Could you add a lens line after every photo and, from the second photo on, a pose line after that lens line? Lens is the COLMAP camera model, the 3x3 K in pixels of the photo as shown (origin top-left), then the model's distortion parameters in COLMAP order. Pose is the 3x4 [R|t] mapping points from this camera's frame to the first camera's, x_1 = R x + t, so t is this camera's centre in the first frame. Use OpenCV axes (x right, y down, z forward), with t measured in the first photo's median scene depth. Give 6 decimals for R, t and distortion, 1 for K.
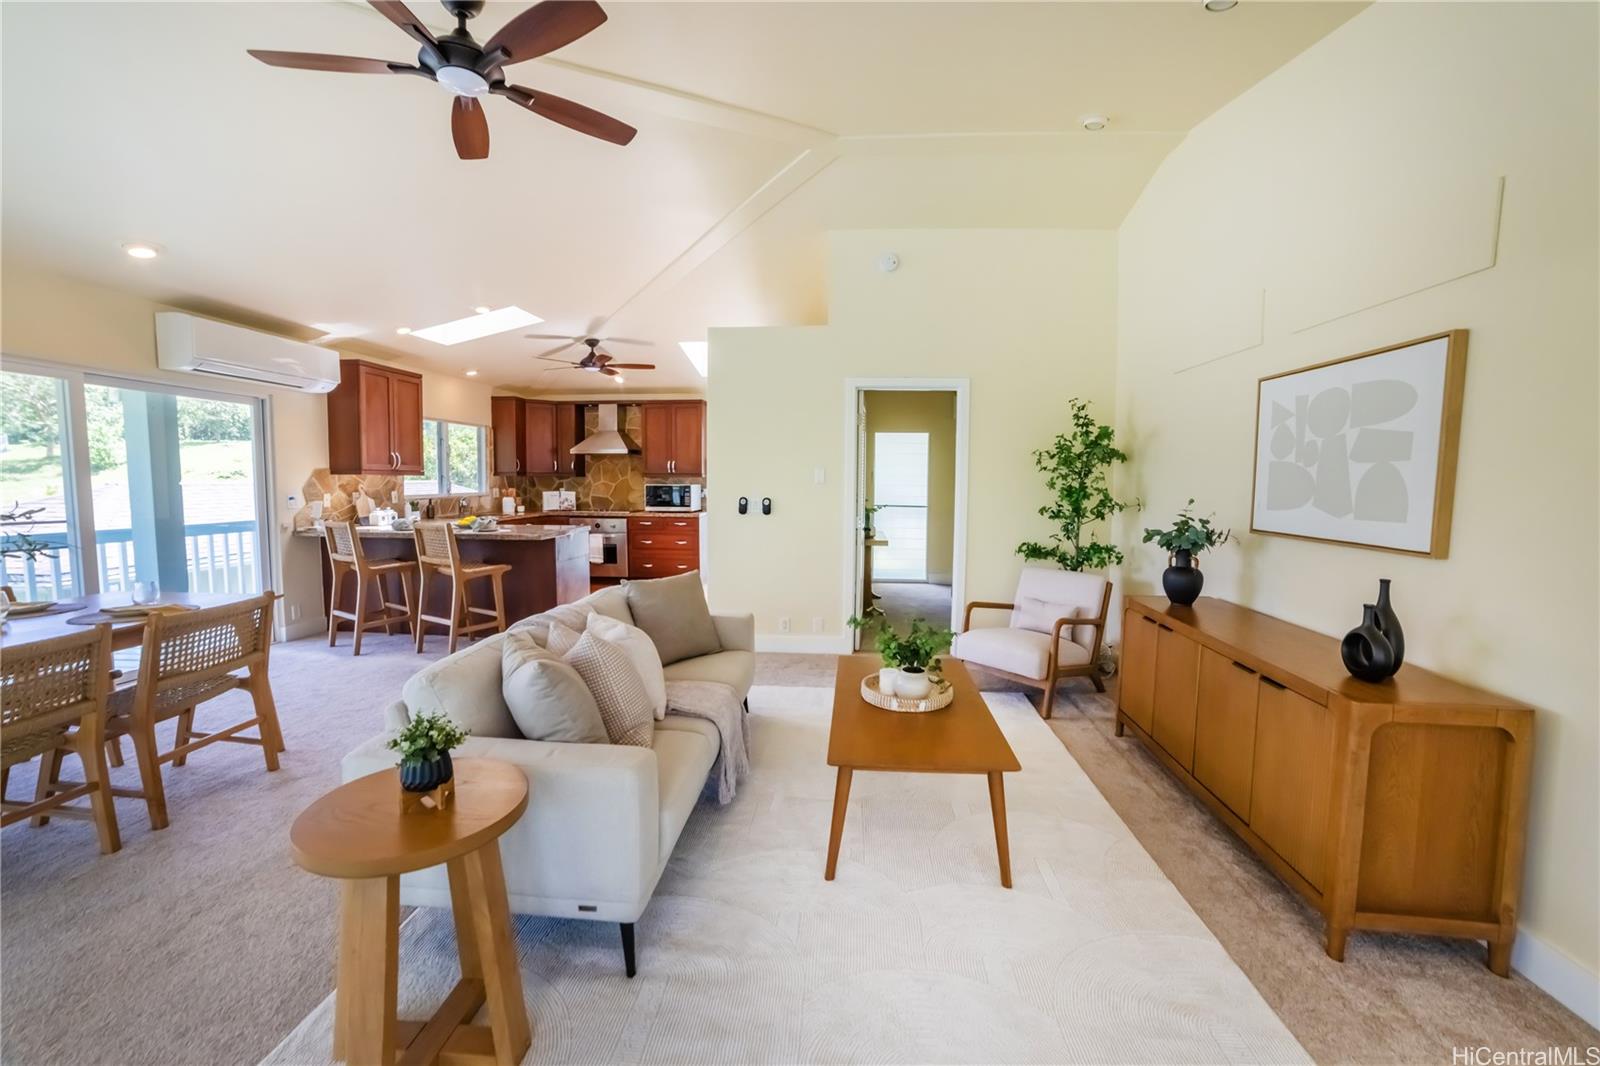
lens RADIAL K [[650.5, 0, 803.1], [0, 650.5, 528.7], [0, 0, 1]] dist [0.002657, 0.000829]
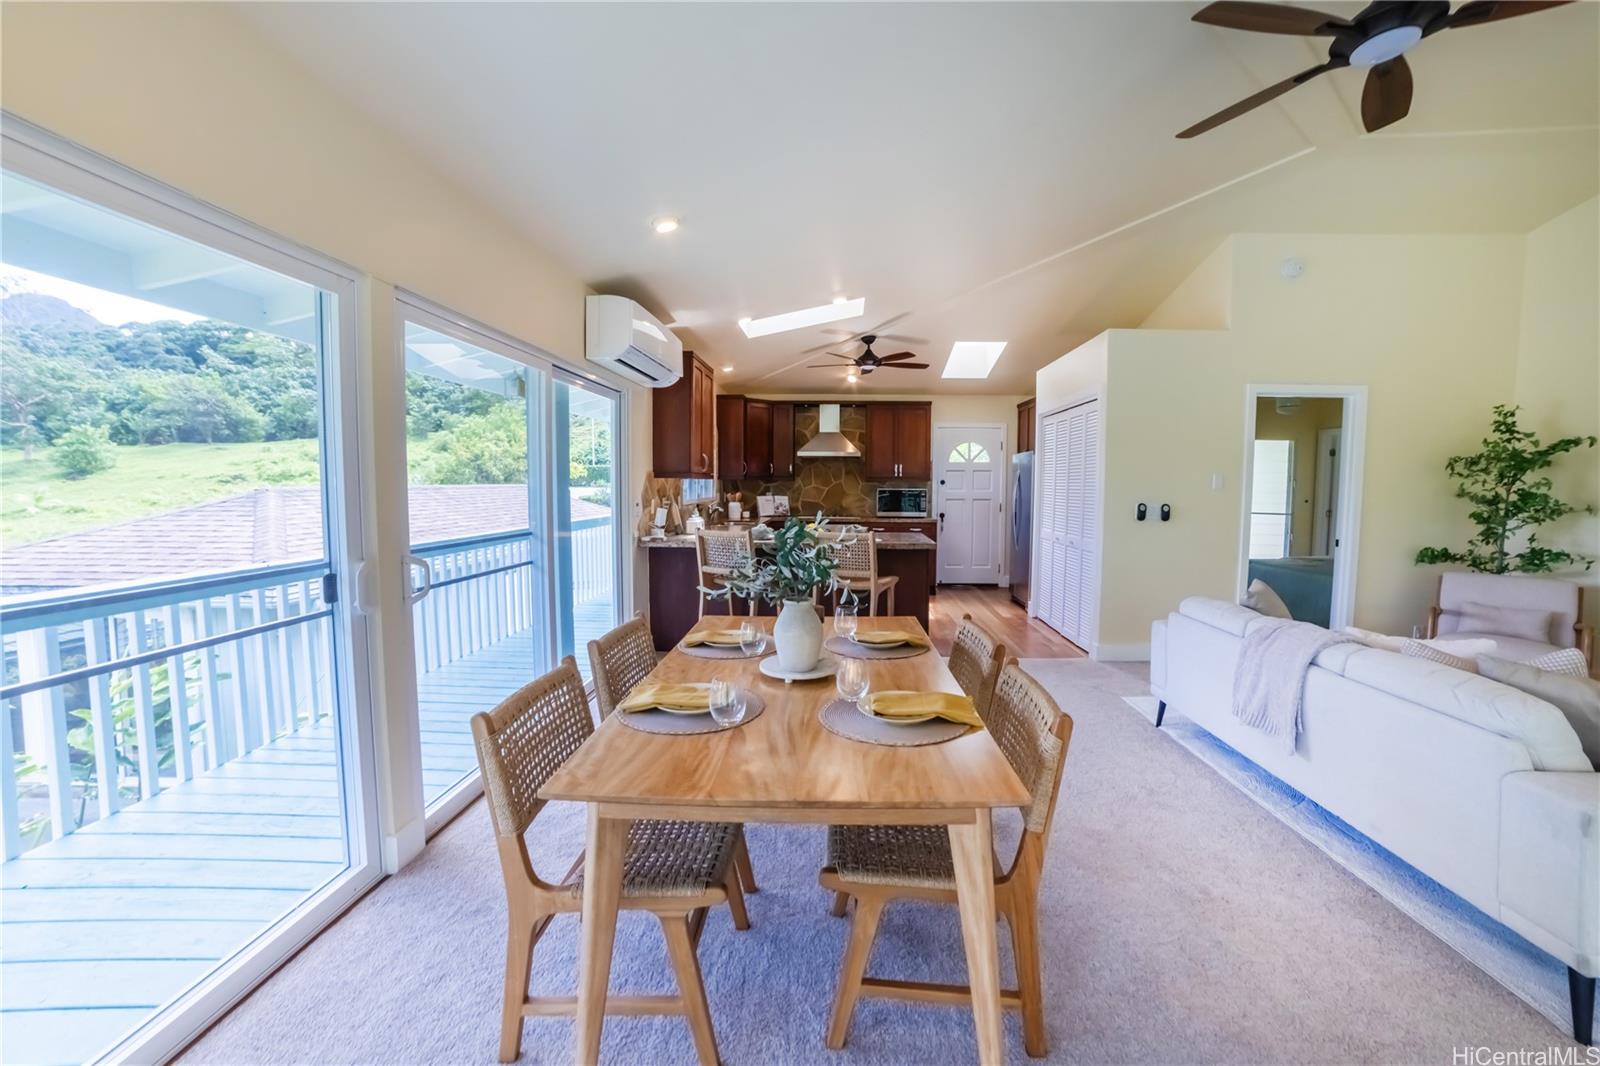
lens RADIAL K [[650.5, 0, 800.6], [0, 650.5, 530.6], [0, 0, 1]] dist [0.002657, 0.000829]
pose [[0.993312, -0.006580, 0.115277, -0.533932], [0.006566, 0.999978, 0.000504, -0.008314], [-0.115277, 0.000256, 0.993333, 0.067826]]
